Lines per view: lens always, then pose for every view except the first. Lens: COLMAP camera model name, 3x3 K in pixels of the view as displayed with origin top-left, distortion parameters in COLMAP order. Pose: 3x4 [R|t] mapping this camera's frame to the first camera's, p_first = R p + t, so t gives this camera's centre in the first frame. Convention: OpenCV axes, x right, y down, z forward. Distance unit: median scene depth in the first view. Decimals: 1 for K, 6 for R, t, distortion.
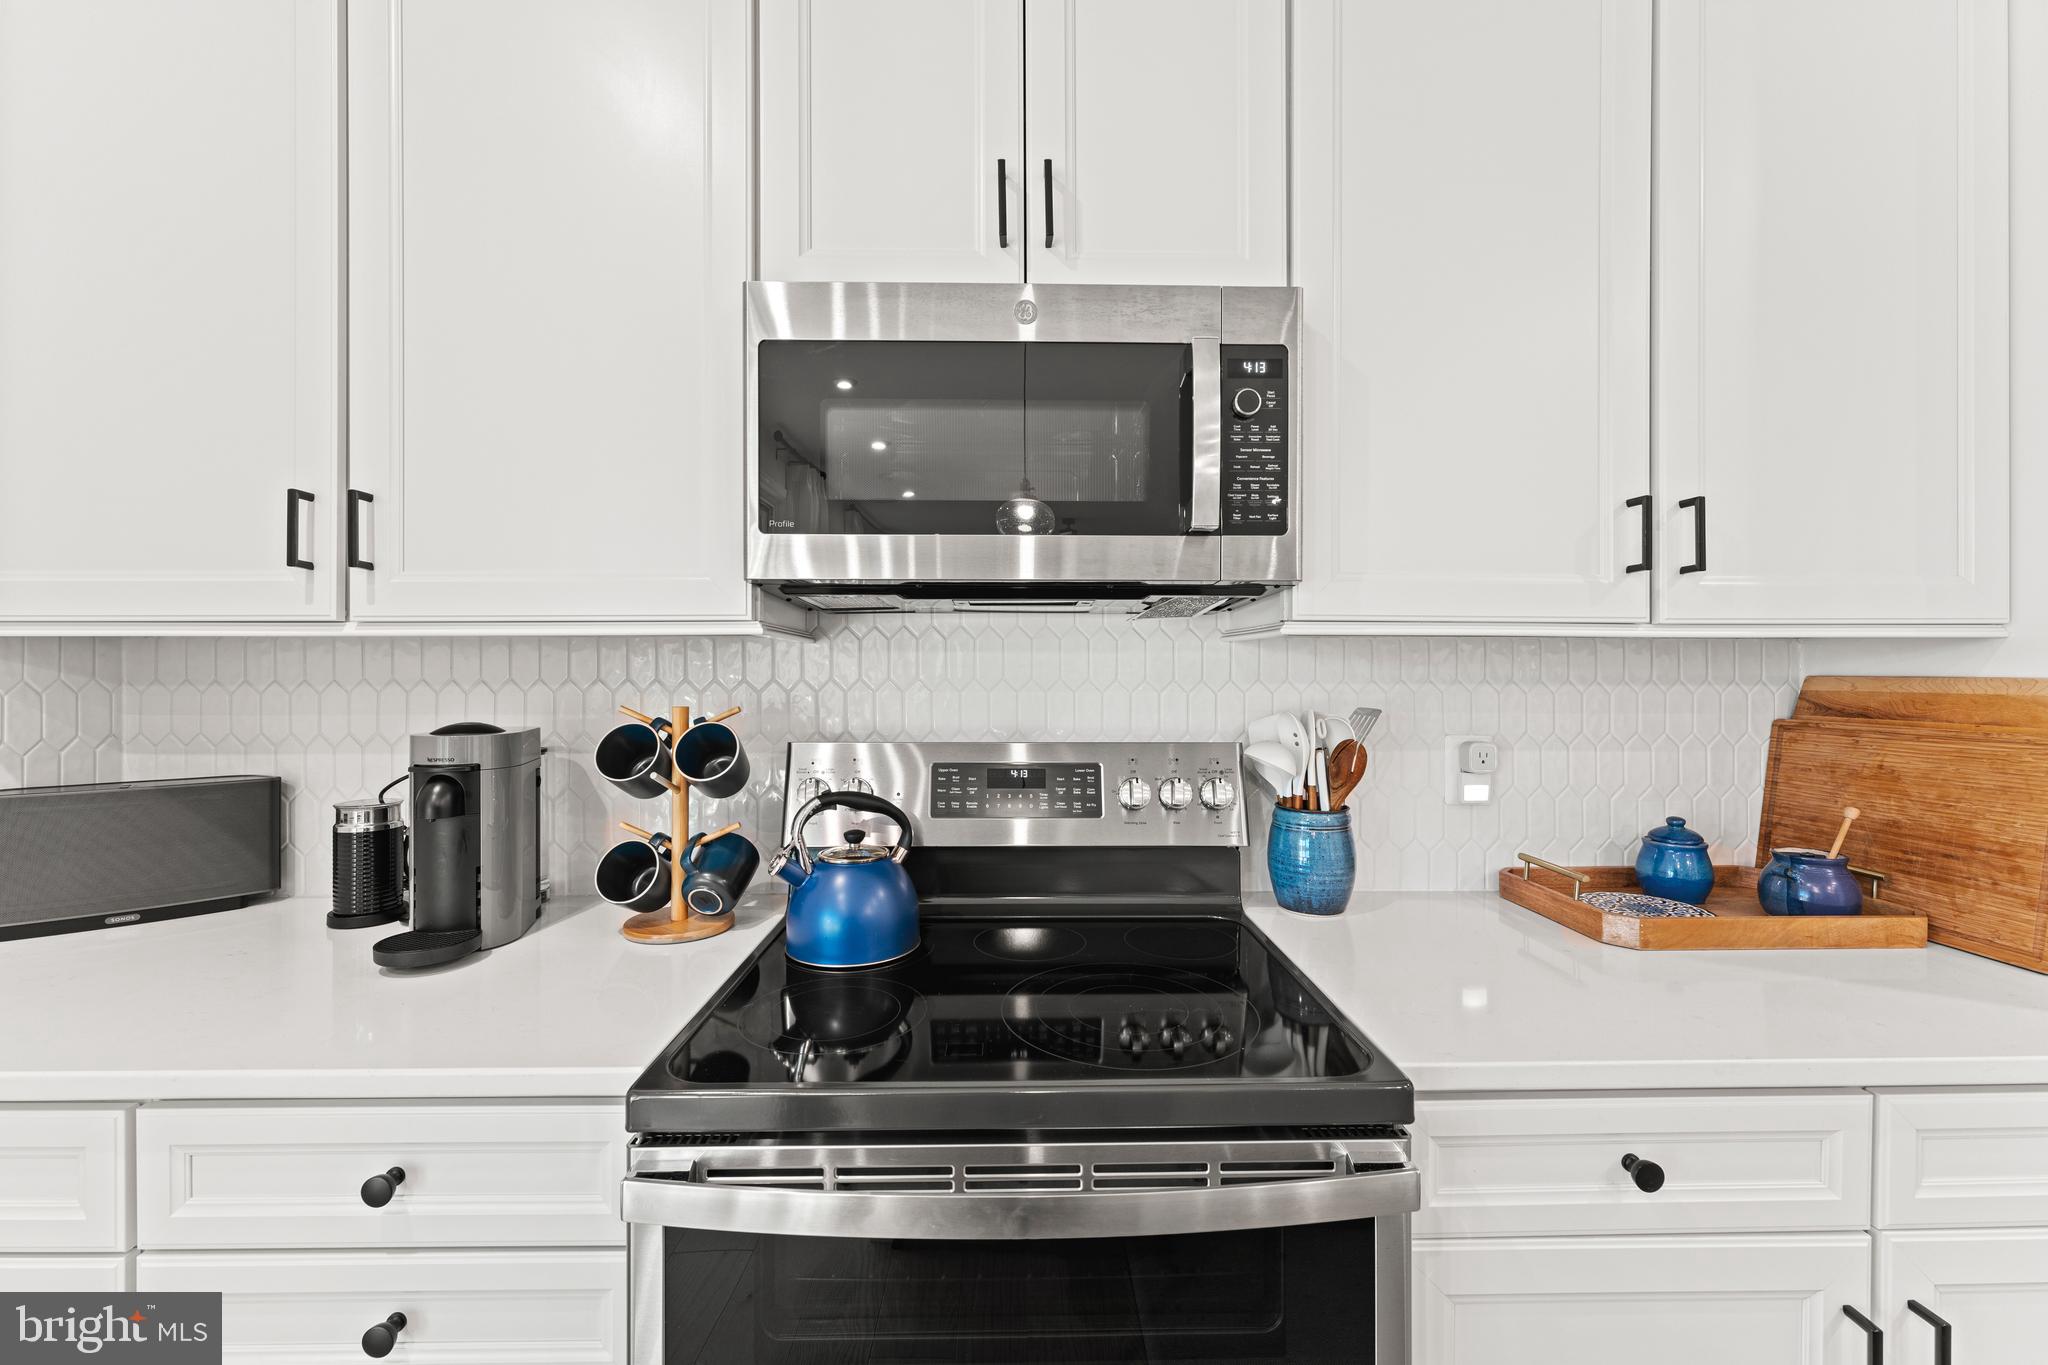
lens RADIAL K [[828.2, 0, 1027.9], [0, 828.2, 673.5], [0, 0, 1]] dist [-0.000940, 0.000144]
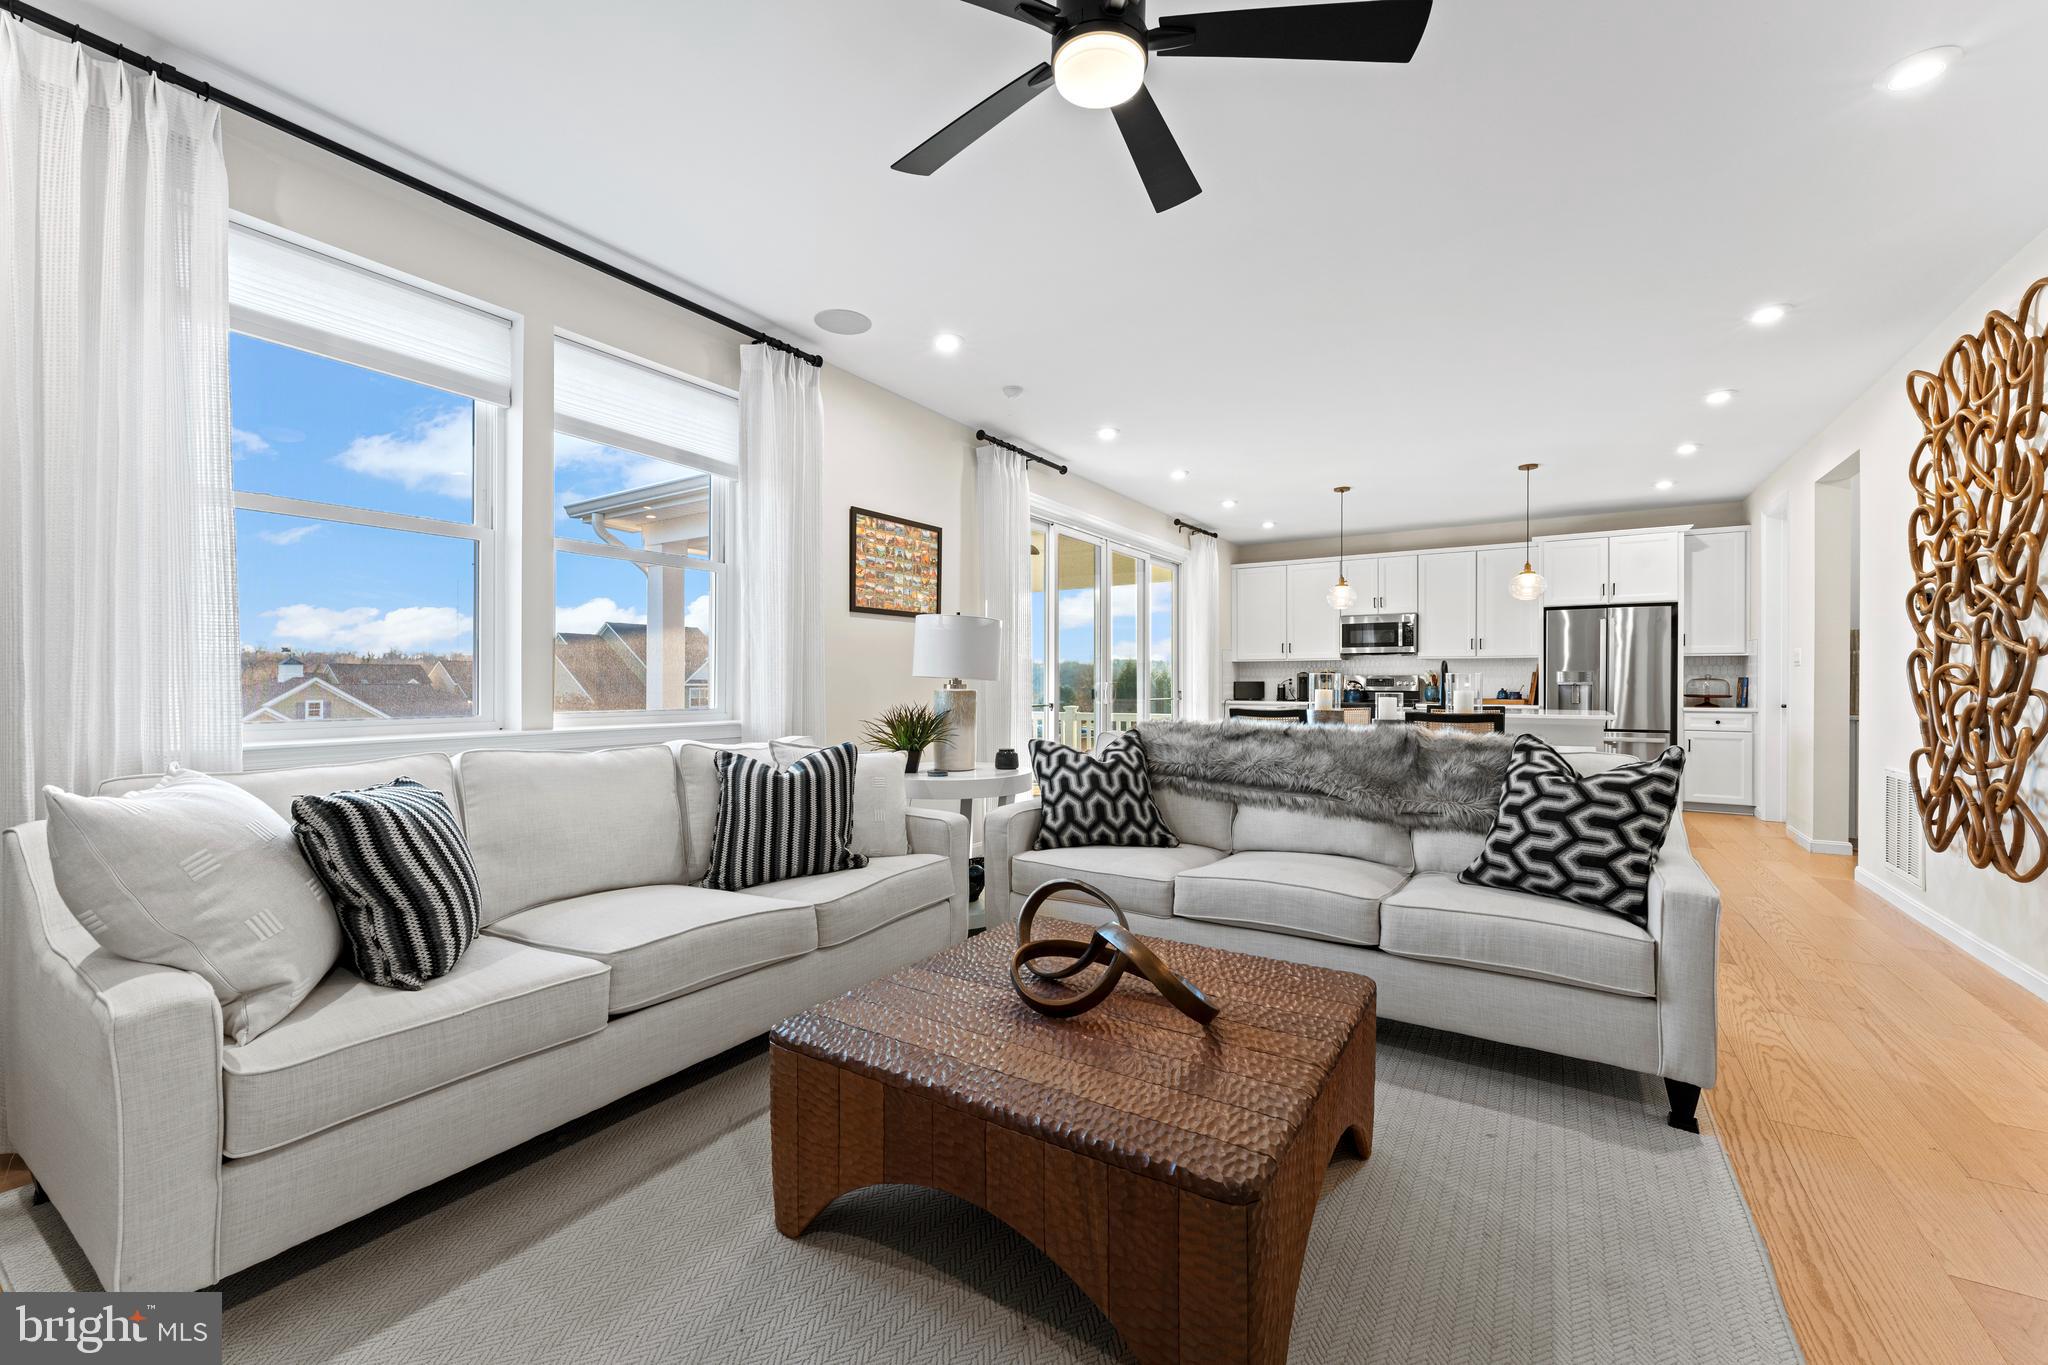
lens RADIAL K [[828.2, 0, 1010.2], [0, 828.2, 678.5], [0, 0, 1]] dist [-0.000940, 0.000144]
pose [[0.830506, -0.000125, -0.557010, 1.441972], [-0.003792, 0.999976, -0.005878, 0.186208], [0.556997, 0.006995, 0.830485, -7.248885]]
